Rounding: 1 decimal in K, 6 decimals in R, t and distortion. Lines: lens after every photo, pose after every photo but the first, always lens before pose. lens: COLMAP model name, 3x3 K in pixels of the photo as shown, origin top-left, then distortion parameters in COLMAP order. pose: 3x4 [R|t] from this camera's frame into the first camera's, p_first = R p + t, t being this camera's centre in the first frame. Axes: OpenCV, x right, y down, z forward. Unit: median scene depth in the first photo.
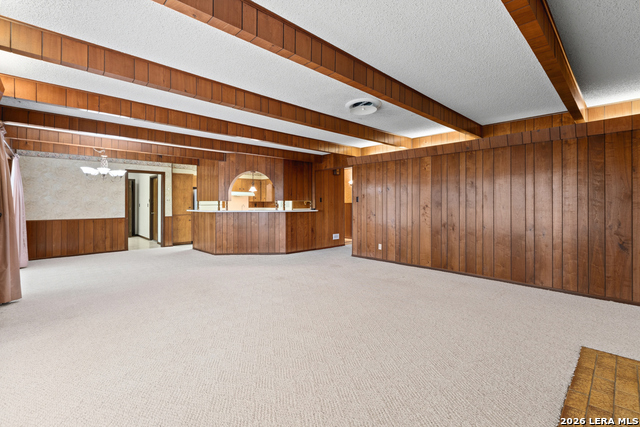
lens RADIAL K [[285.5, 0, 313.7], [0, 285.5, 203.1], [0, 0, 1]] dist [-0.000600, -0.002131]
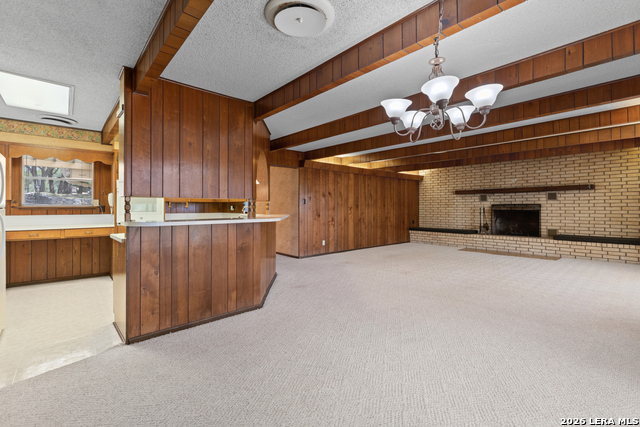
lens RADIAL K [[285.5, 0, 314.5], [0, 285.5, 205.0], [0, 0, 1]] dist [-0.000600, -0.002131]
pose [[0.034676, 0.005494, 0.999384, -1.002166], [-0.004190, 0.999977, -0.005352, 0.005979], [-0.999390, -0.004002, 0.034698, 1.080295]]
